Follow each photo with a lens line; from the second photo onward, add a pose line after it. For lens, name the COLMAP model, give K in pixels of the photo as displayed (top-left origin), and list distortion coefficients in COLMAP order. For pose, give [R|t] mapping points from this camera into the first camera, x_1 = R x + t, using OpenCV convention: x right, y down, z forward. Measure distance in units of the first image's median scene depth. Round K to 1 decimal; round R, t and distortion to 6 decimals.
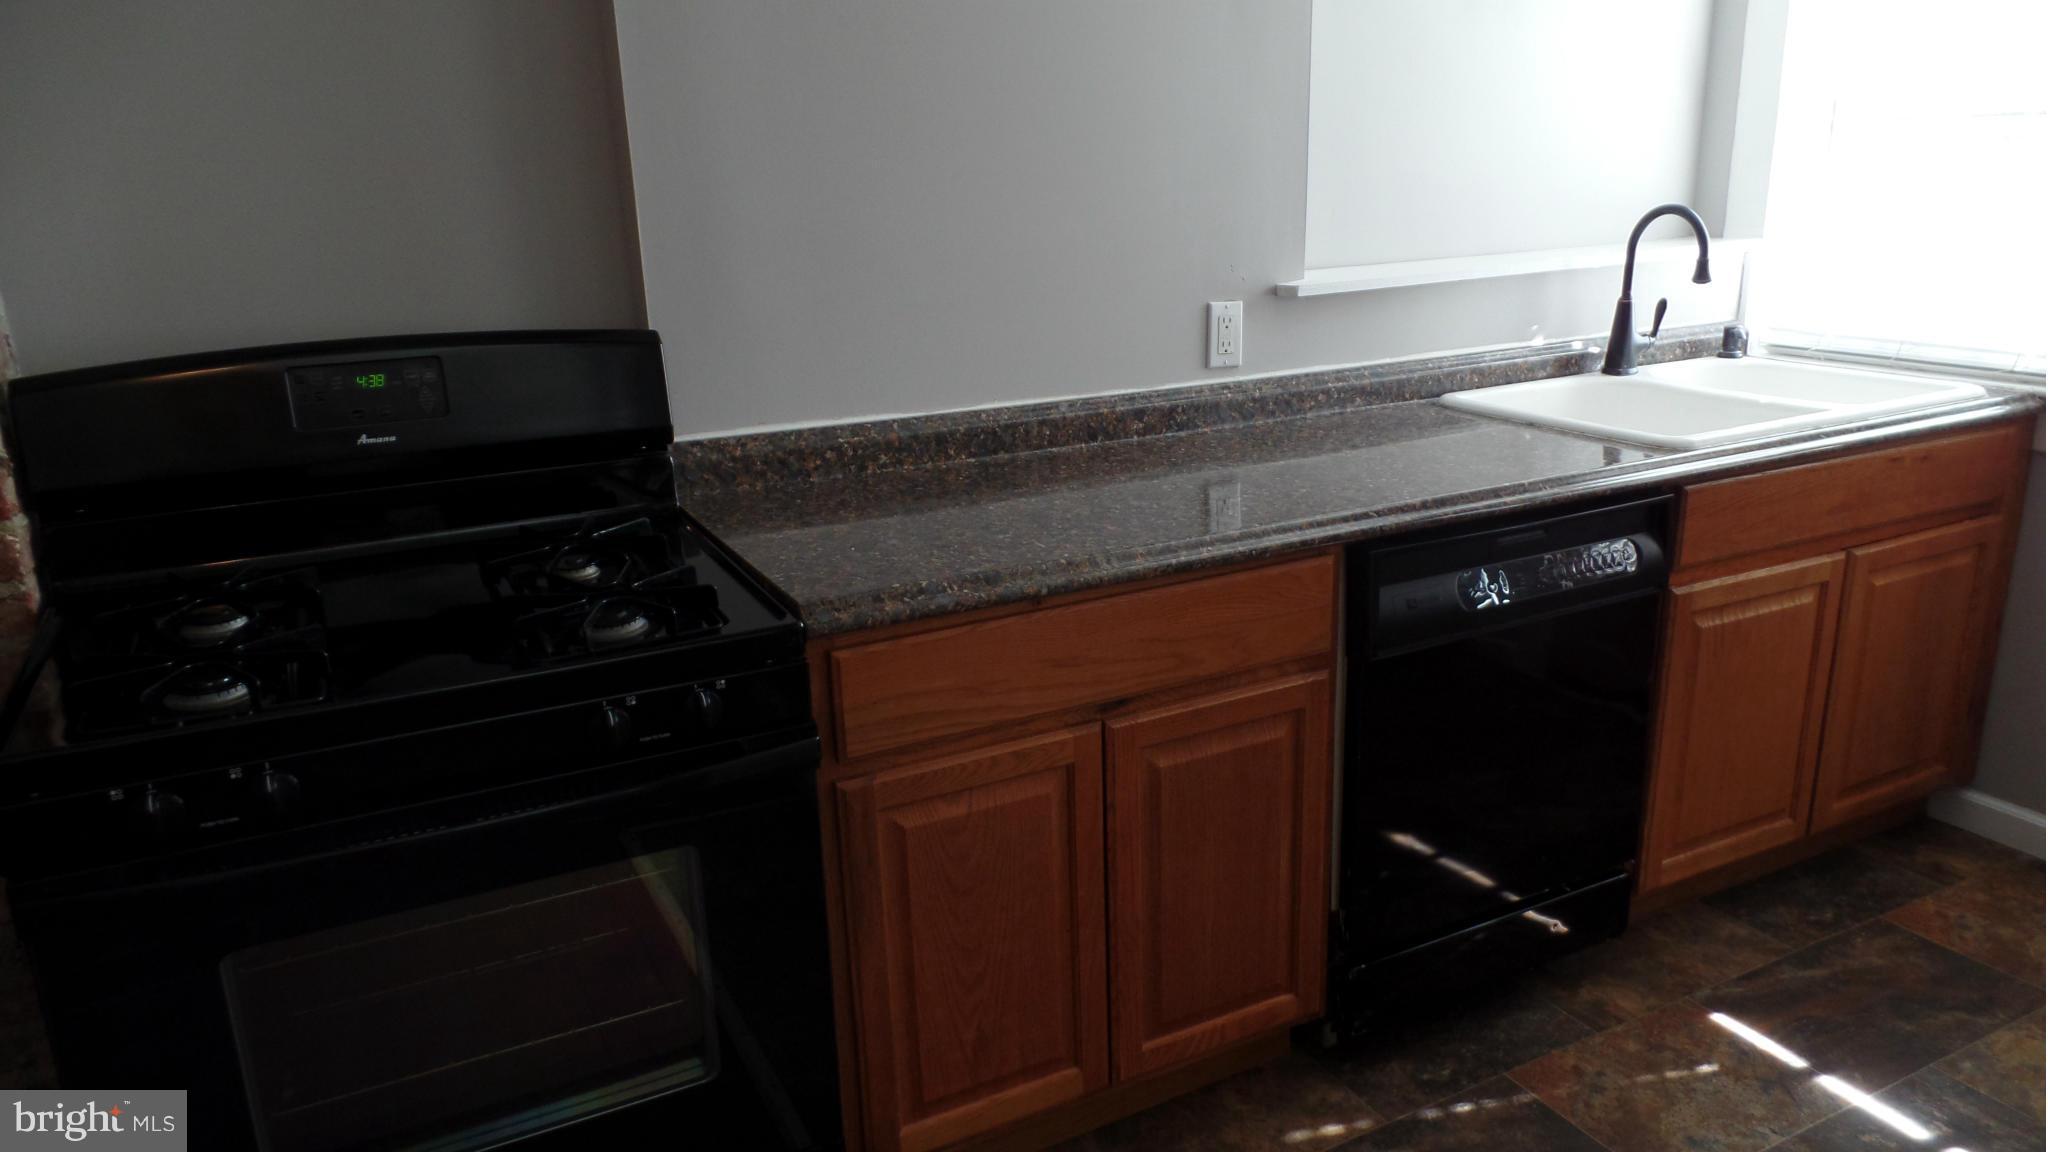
lens RADIAL K [[1396.2, 0, 1033.0], [0, 1396.2, 587.3], [0, 0, 1]] dist [-0.005780, 0.000763]
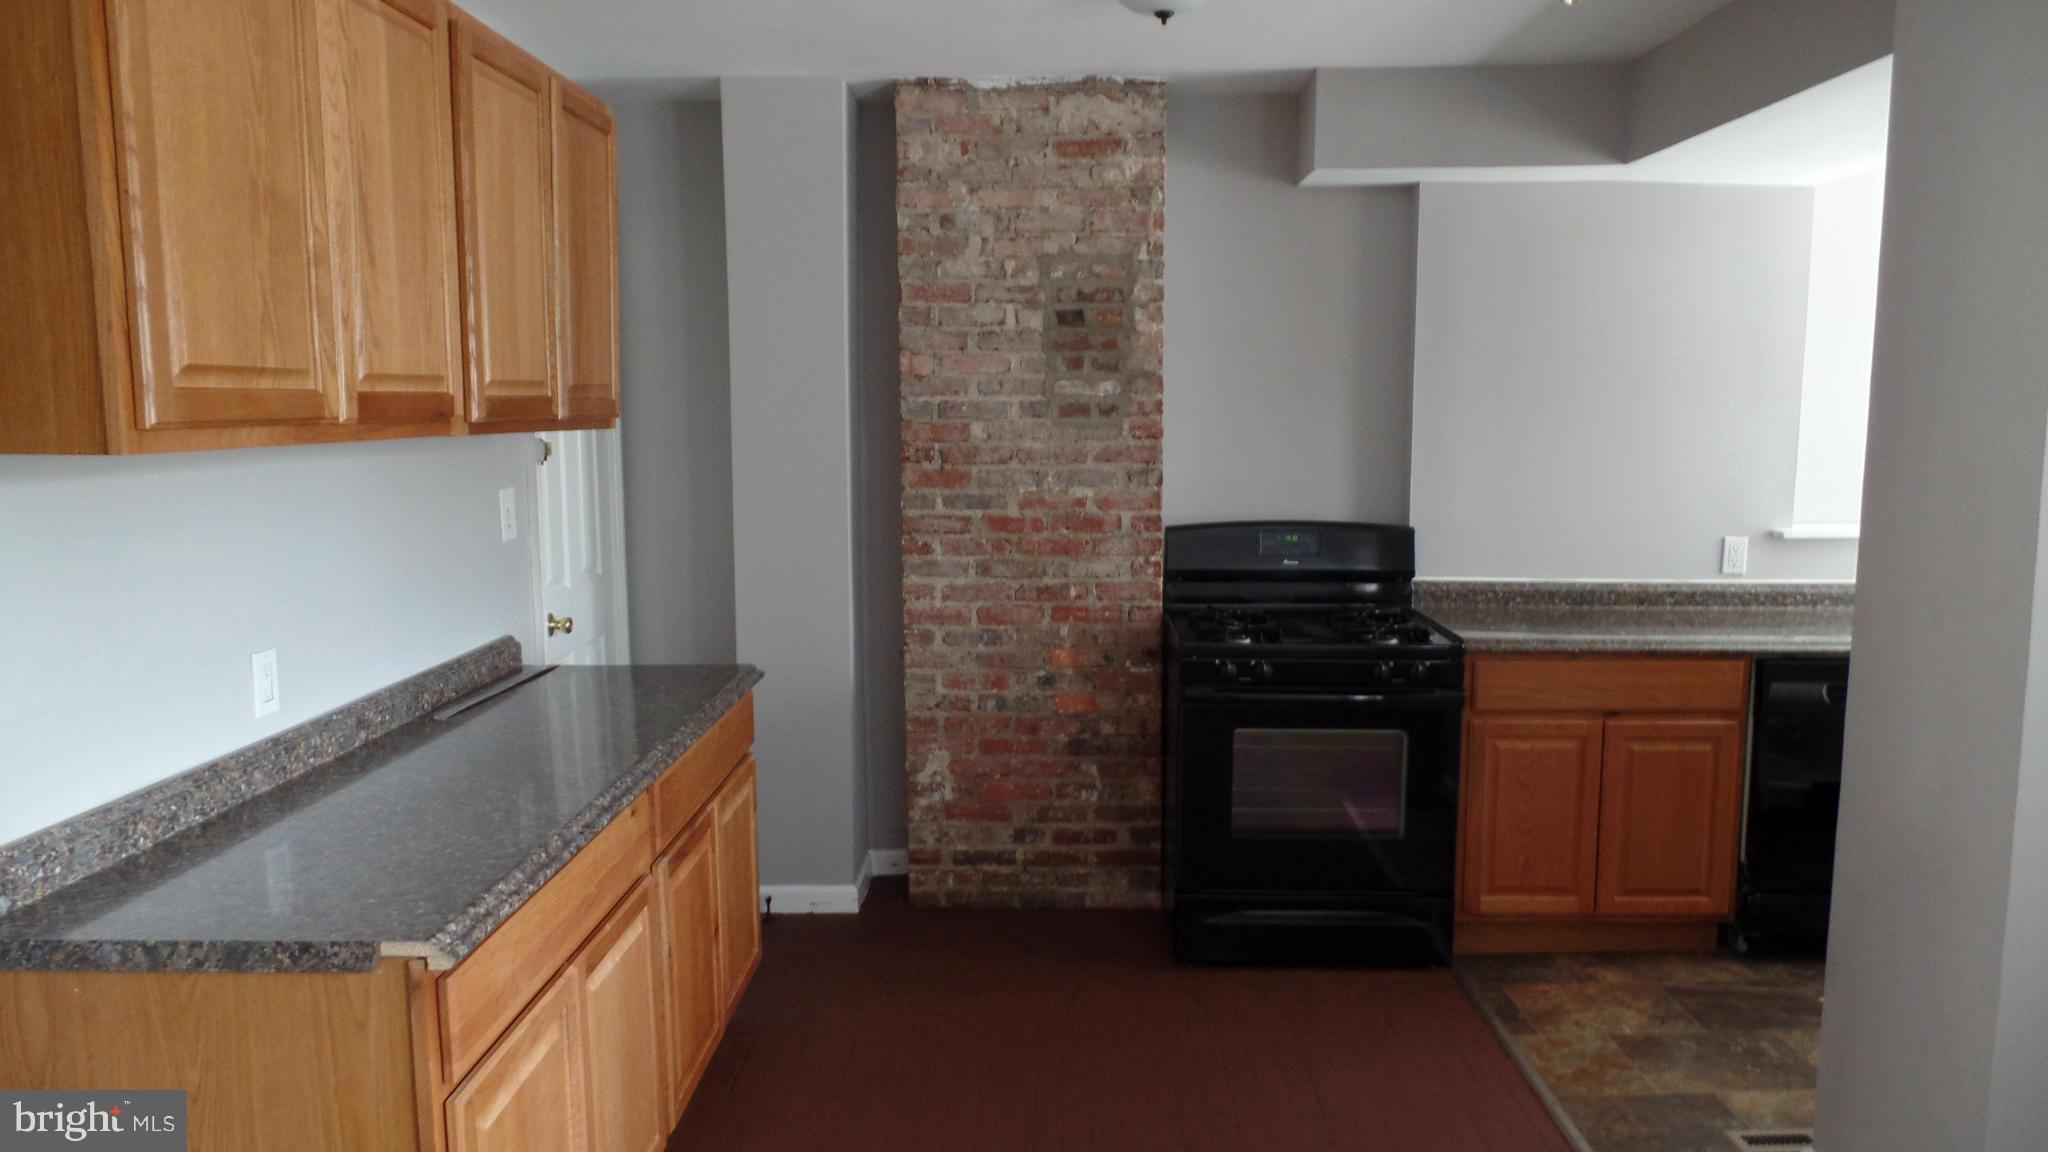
lens RADIAL K [[1396.2, 0, 1033.0], [0, 1396.2, 587.3], [0, 0, 1]] dist [-0.005780, 0.000763]
pose [[0.875864, 0.087072, -0.474637, 0.236944], [-0.164929, 0.978369, -0.124867, 0.261346], [0.453498, 0.187647, 0.871279, -1.082641]]
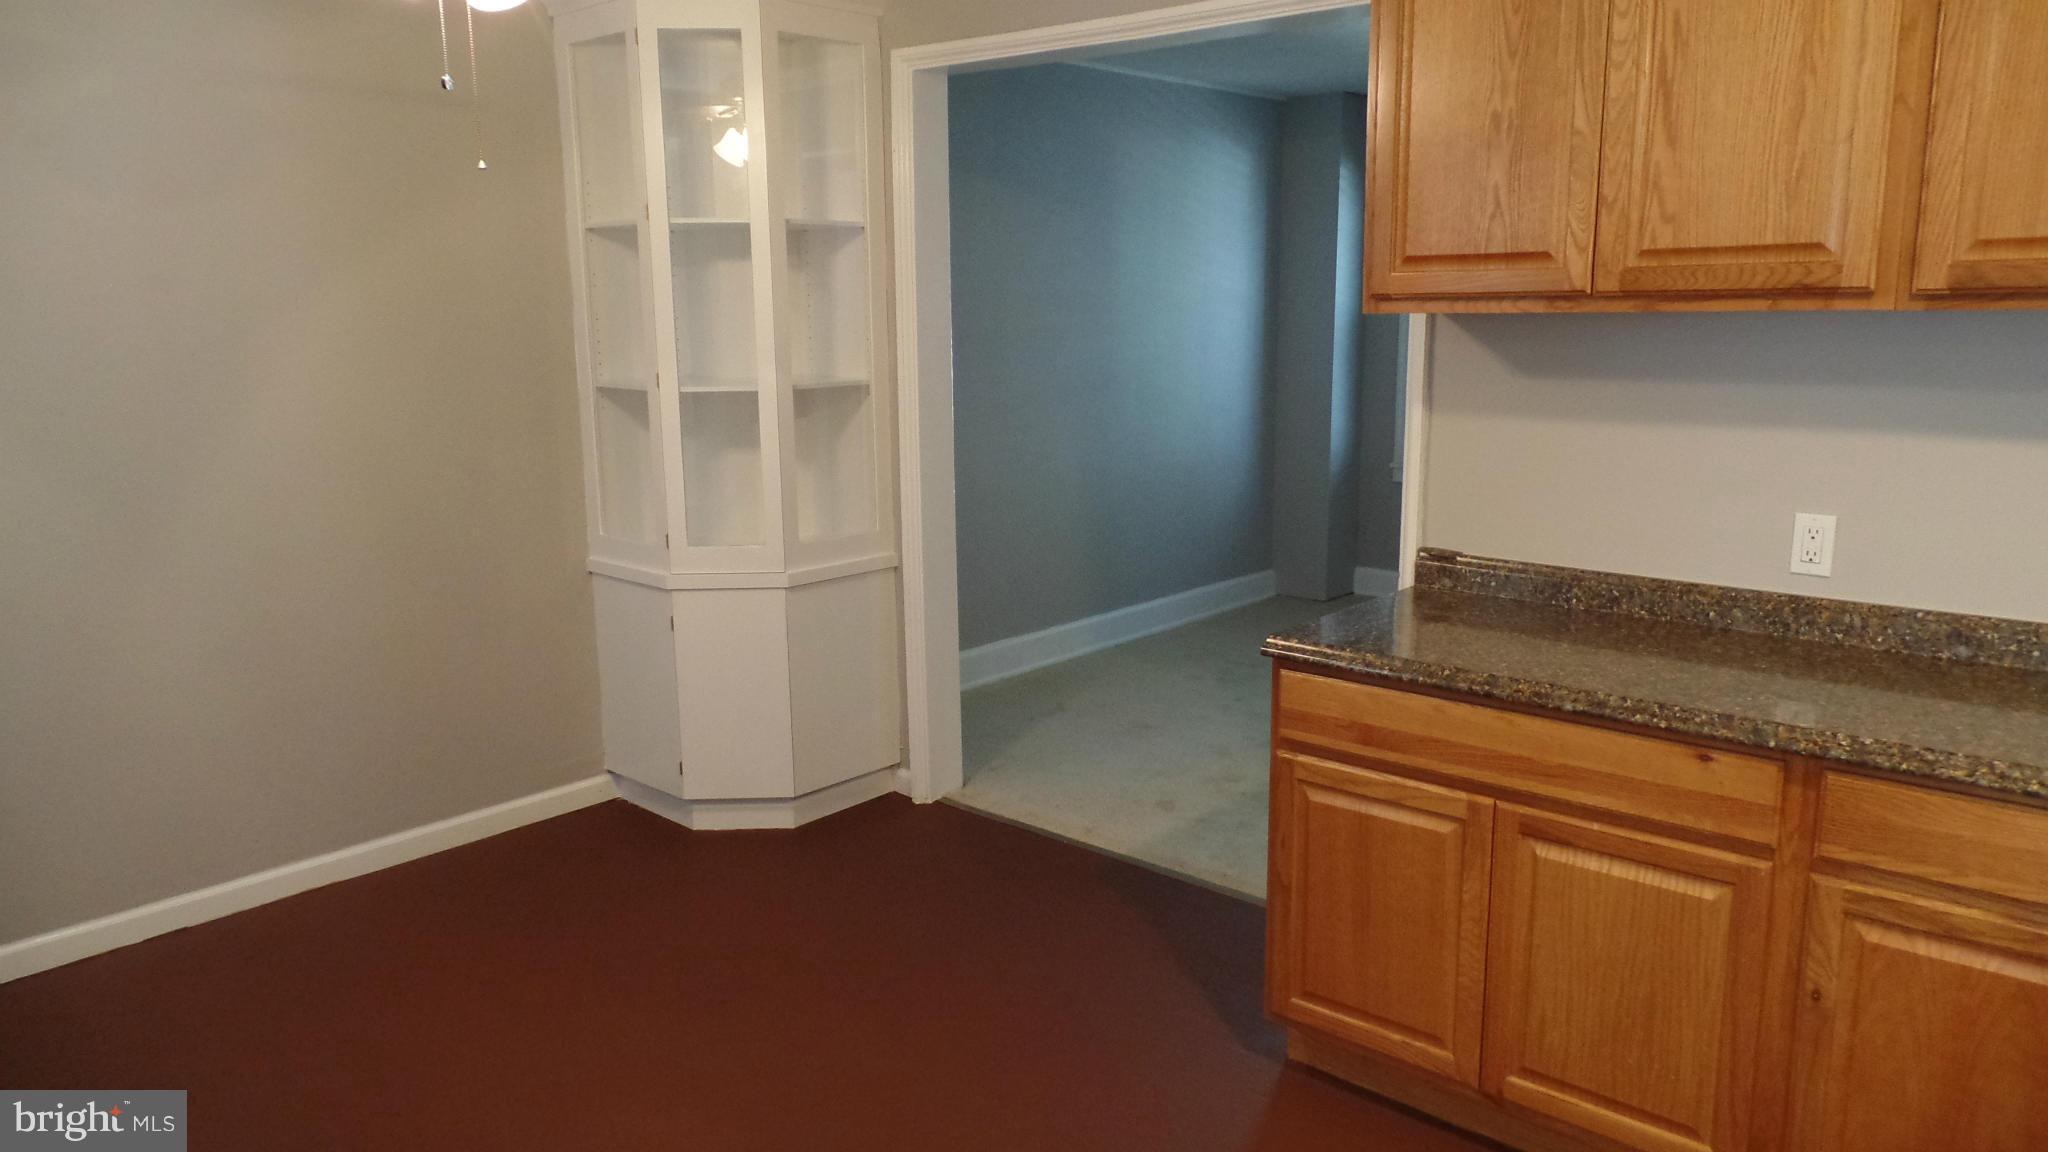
lens RADIAL K [[1389.0, 0, 1023.4], [0, 1389.0, 582.9], [0, 0, 1]] dist [0.001759, 0.001382]
pose [[-0.934669, 0.098175, -0.341696, 0.209037], [-0.077079, 0.882297, 0.464340, -0.190858], [0.347063, 0.460342, -0.817088, 0.439213]]
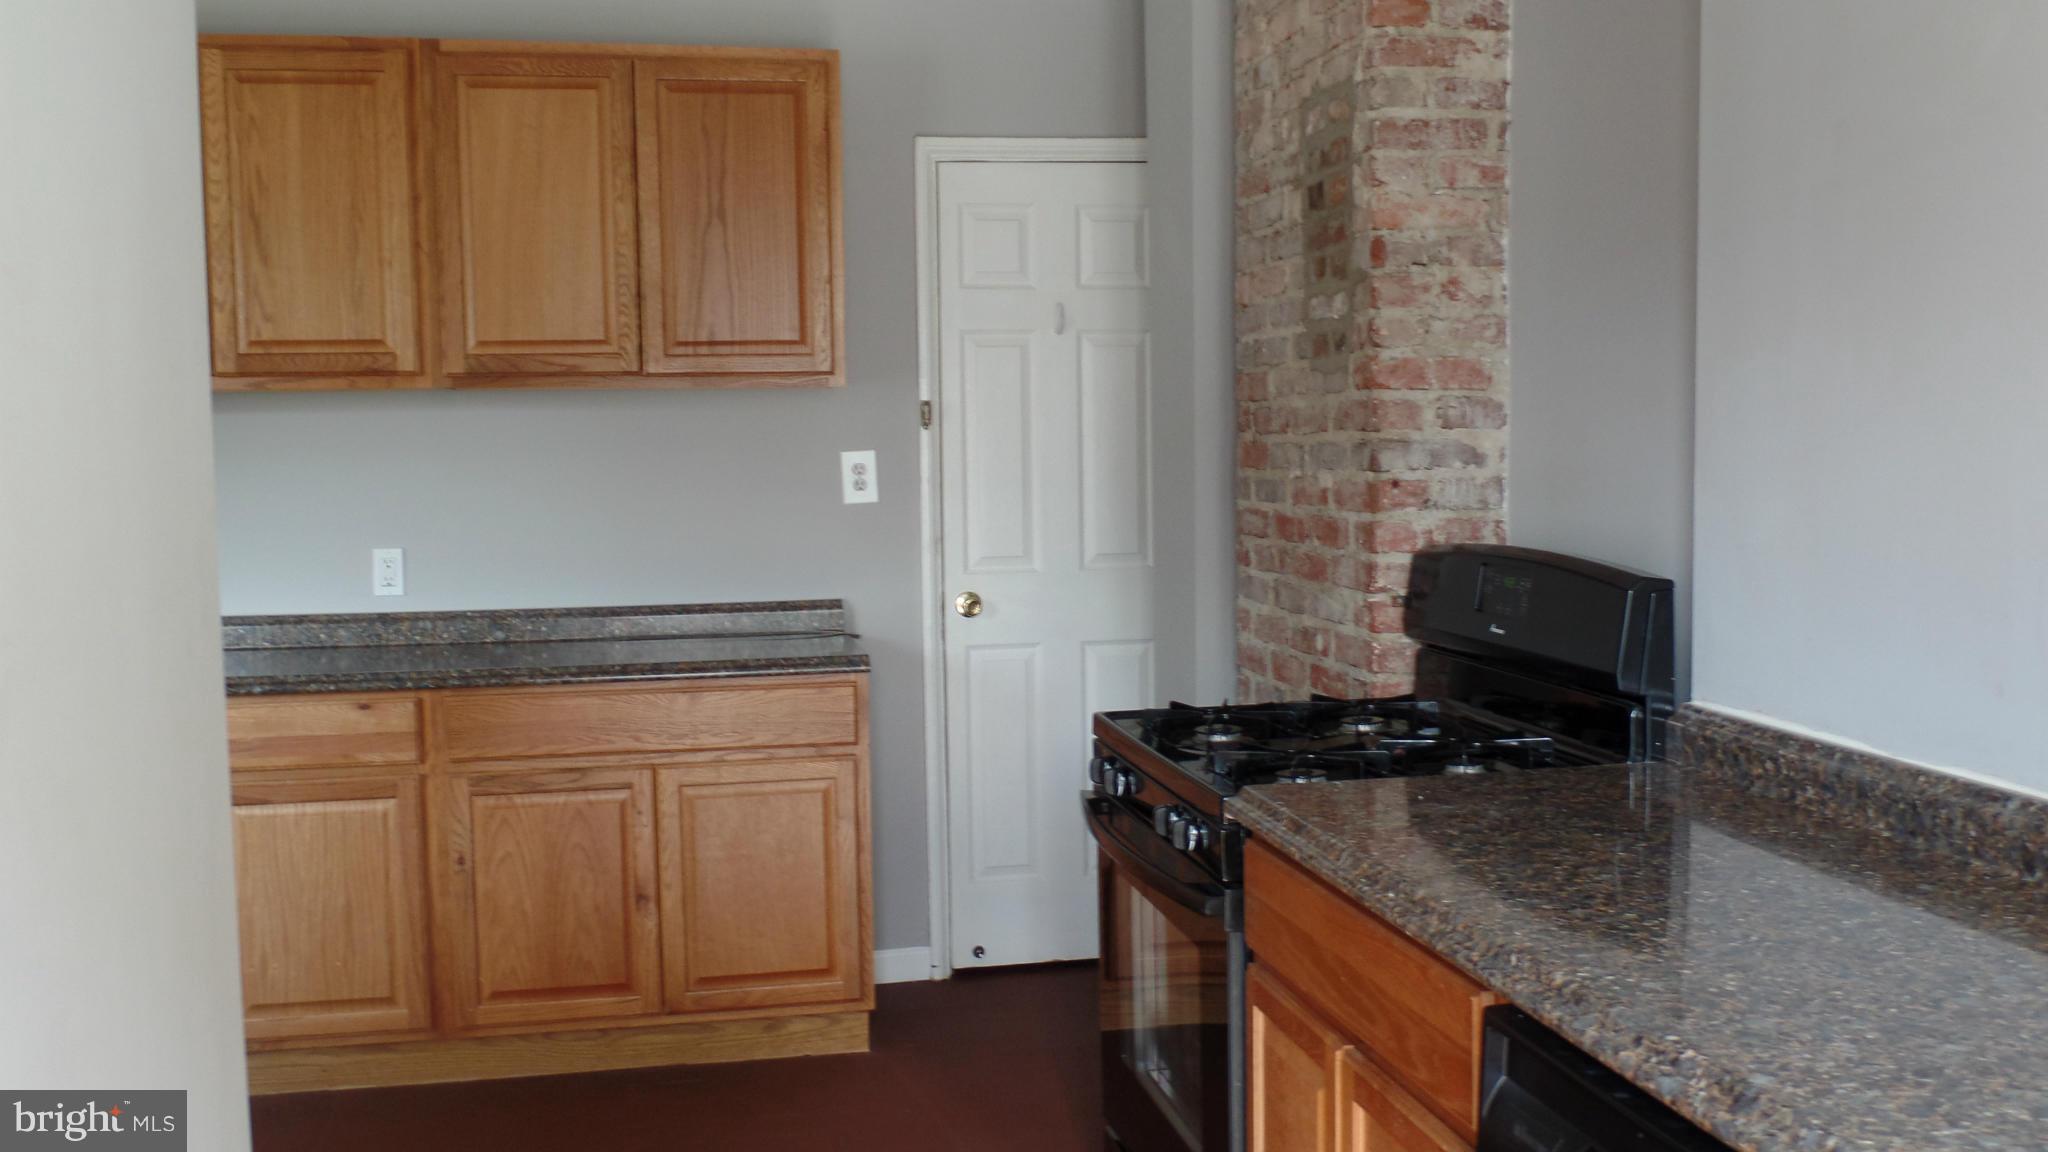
lens RADIAL K [[1947.2, 0, 1024.0], [0, 1947.2, 576.0], [0, 0, 1]] dist [-0.015188, -0.009994]
pose [[-0.287006, 0.098257, -0.952876, 1.036537], [-0.267560, 0.946914, 0.178231, -0.286452], [0.919804, 0.306105, -0.245481, 0.872212]]
